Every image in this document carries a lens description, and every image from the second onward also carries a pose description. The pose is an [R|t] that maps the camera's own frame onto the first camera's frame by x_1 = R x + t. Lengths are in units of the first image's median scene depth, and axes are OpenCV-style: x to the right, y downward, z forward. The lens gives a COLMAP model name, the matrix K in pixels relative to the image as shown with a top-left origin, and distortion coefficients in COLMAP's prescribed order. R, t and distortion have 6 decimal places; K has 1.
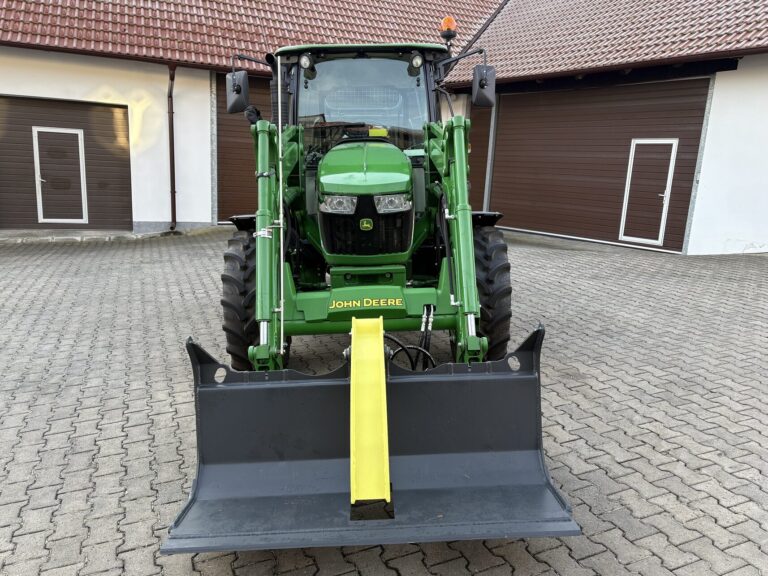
lens RADIAL K [[601.2, 0, 386.6], [0, 601.2, 282.2], [0, 0, 1]] dist [0.031848, -0.013881]
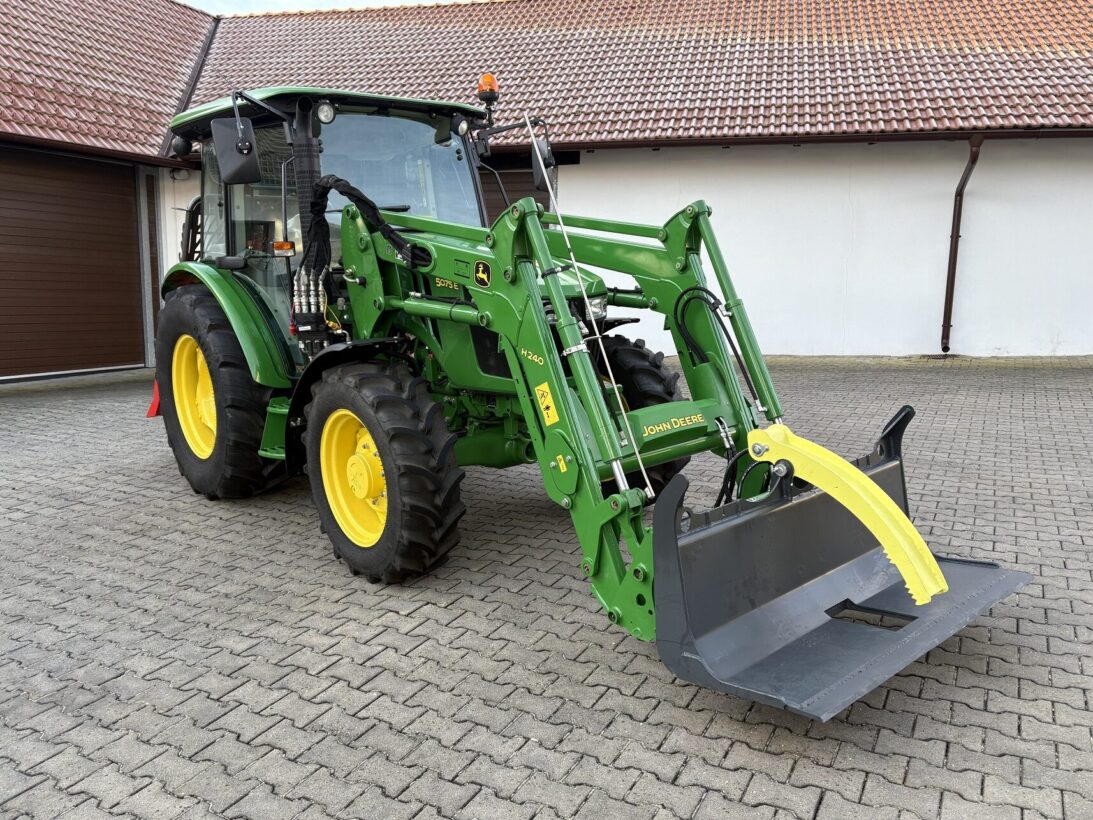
lens RADIAL K [[855.6, 0, 557.5], [0, 855.6, 412.5], [0, 0, 1]] dist [0.031848, -0.013881]
pose [[0.770297, -0.121056, 0.626090, -0.844858], [0.145569, 0.989273, 0.012181, -0.017424], [-0.620849, 0.081757, 0.779656, 0.186492]]
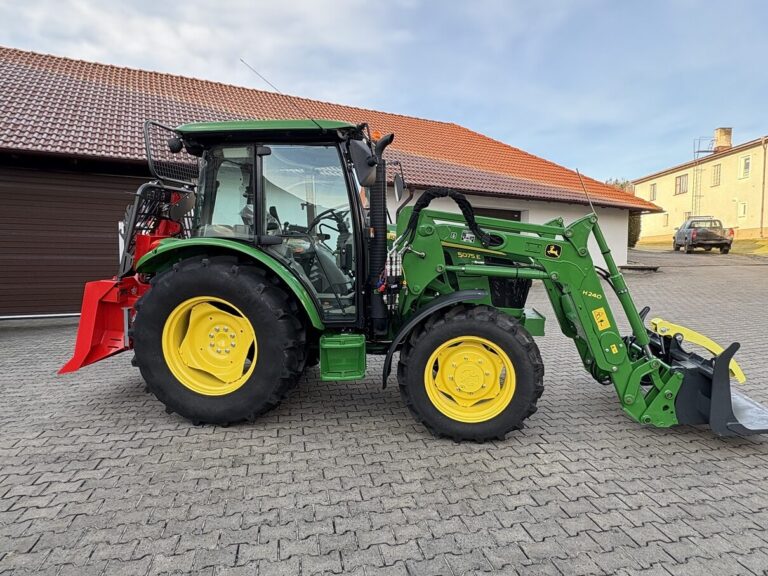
lens RADIAL K [[460.1, 0, 379.7], [0, 460.1, 291.3], [0, 0, 1]] dist [-0.004441, 0.001212]
pose [[0.175393, -0.111478, 0.978167, -1.331889], [0.195964, 0.977640, 0.076280, -0.262596], [-0.964798, 0.178307, 0.193317, 1.285033]]
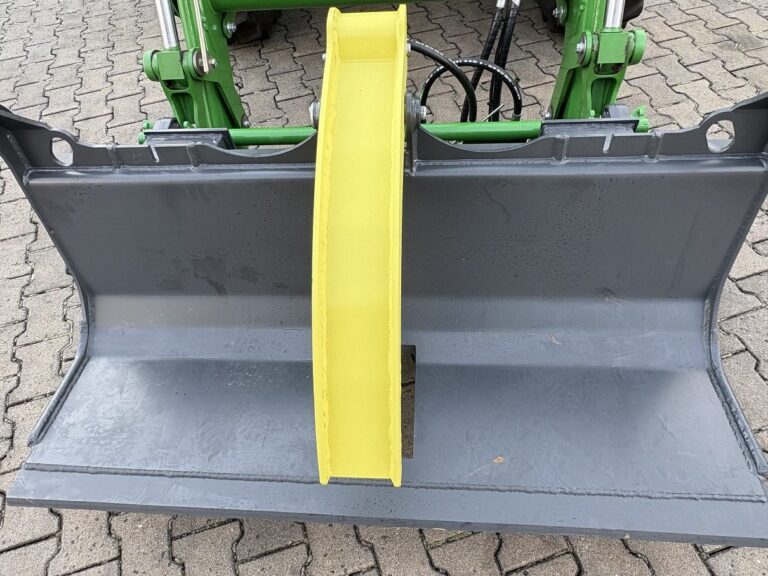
lens RADIAL K [[550.4, 0, 371.6], [0, 550.4, 289.7], [0, 0, 1]] dist [0.002927, -0.002950]
pose [[0.993797, 0.047377, -0.100614, 0.013156], [0.028987, 0.763089, 0.645643, -0.029247], [0.107366, -0.644555, 0.756982, 0.492467]]
